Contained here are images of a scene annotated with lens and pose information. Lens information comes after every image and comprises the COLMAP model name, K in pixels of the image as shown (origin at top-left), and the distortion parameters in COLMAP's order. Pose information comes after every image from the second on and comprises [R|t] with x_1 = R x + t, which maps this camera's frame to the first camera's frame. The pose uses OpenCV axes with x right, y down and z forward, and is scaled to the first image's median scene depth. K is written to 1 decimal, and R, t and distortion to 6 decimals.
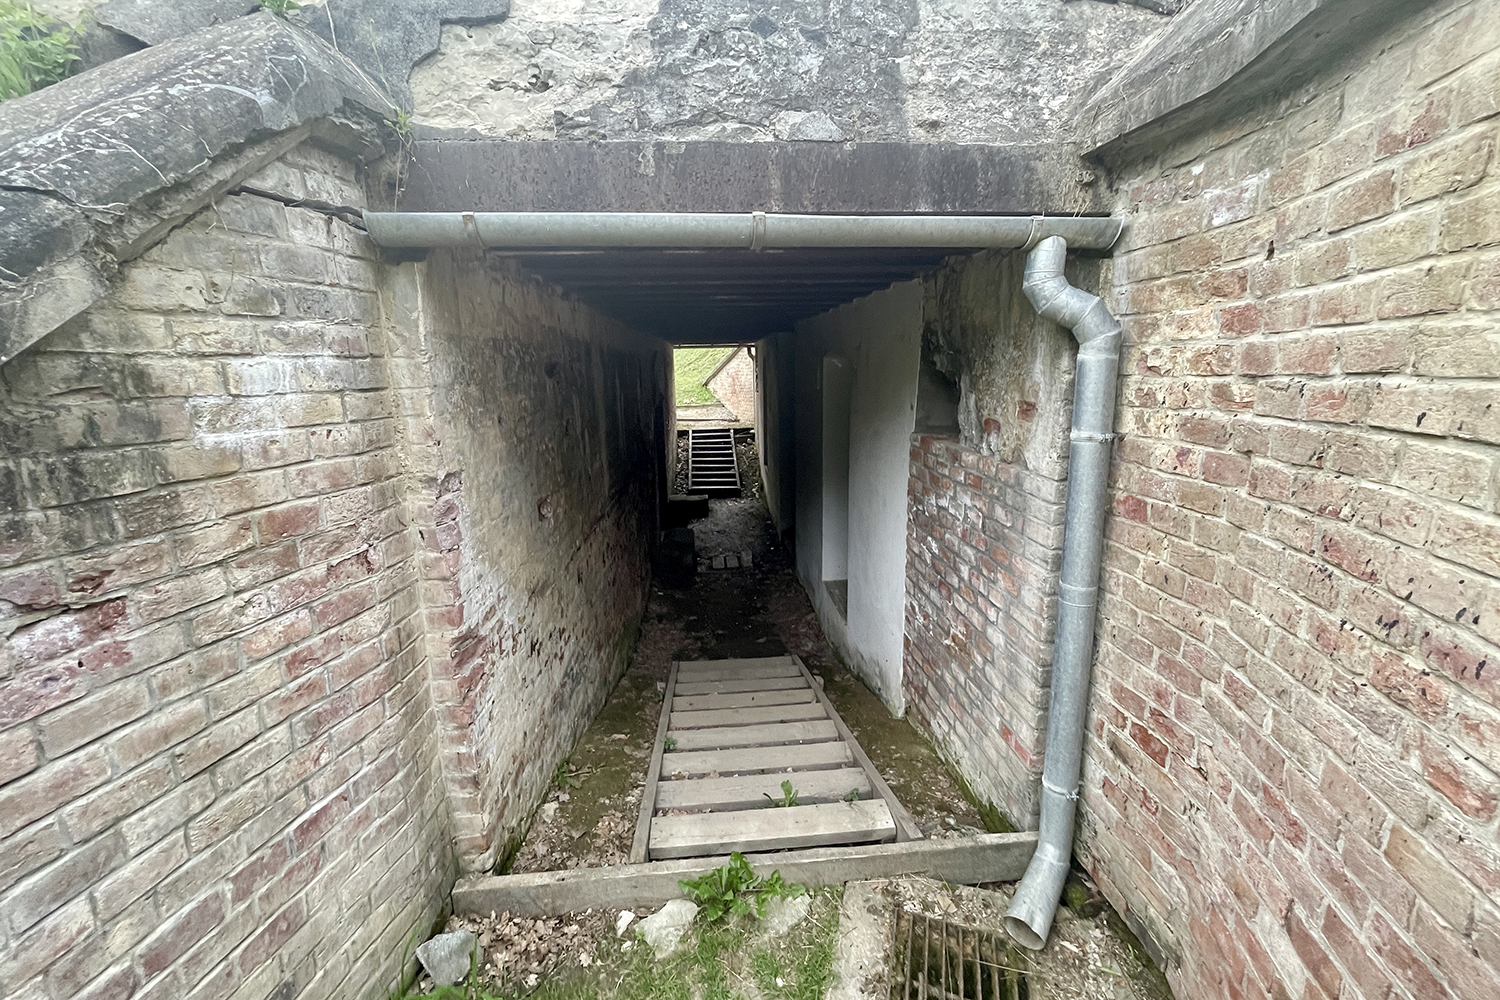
lens RADIAL K [[608.7, 0, 737.9], [0, 608.7, 476.1], [0, 0, 1]] dist [-0.001792, -0.000076]
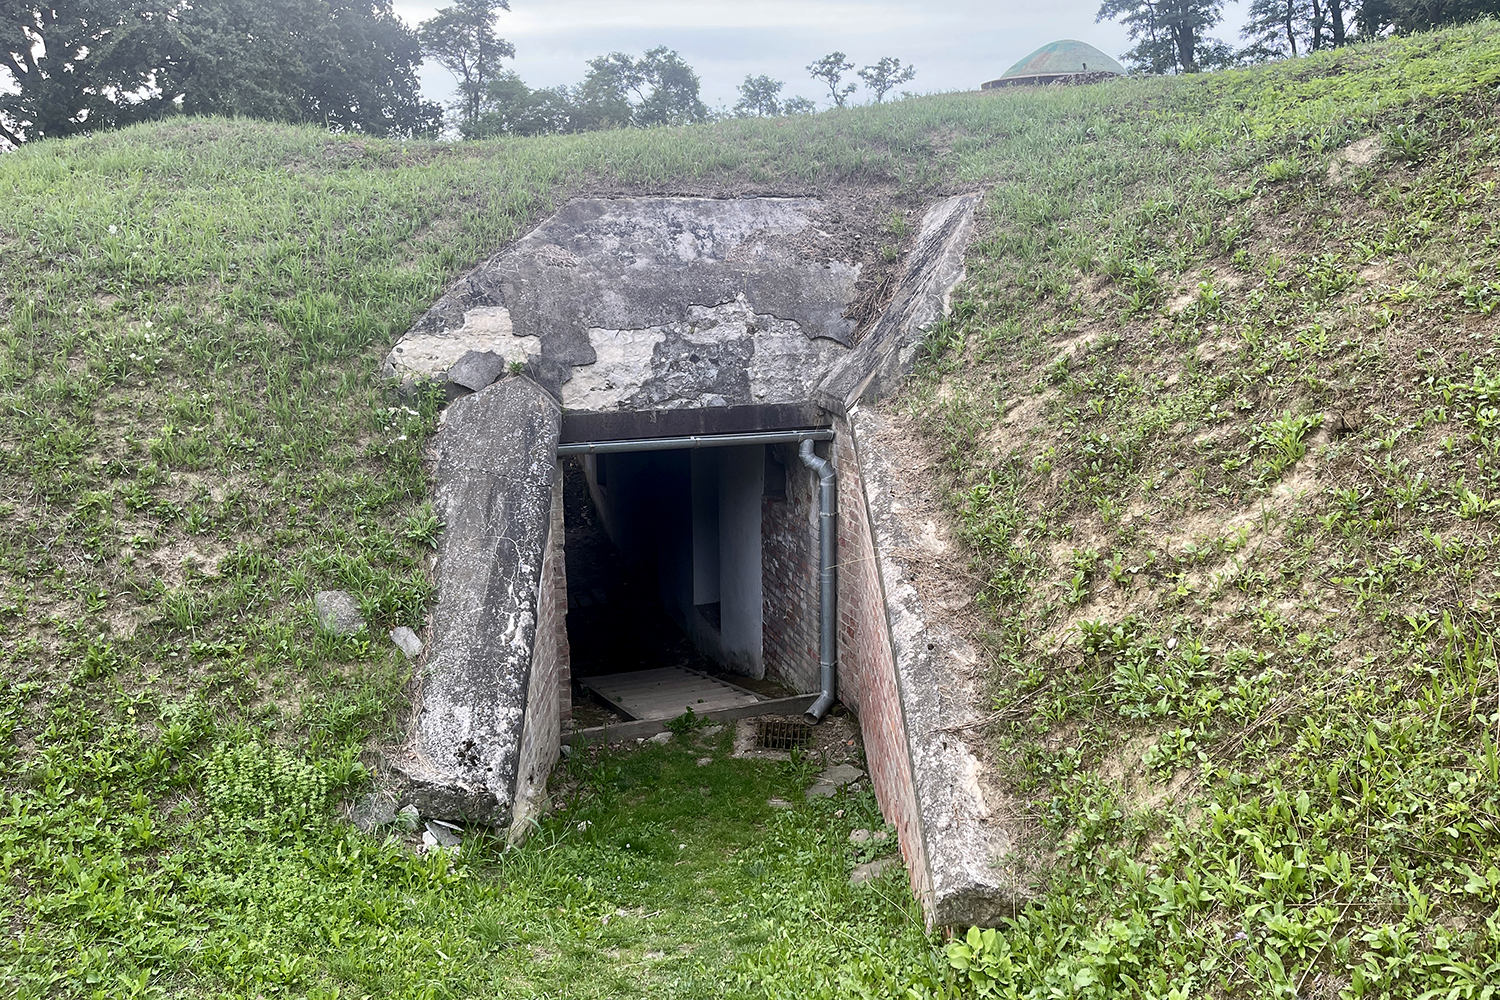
lens RADIAL K [[1081.9, 0, 750.0], [0, 1081.9, 499.9], [0, 0, 1]] dist [0.000113, -0.000008]
pose [[0.969364, -0.044678, 0.241532, -0.816708], [0.037569, 0.998717, 0.033963, -0.291737], [-0.242740, -0.023848, 0.969798, -3.302896]]
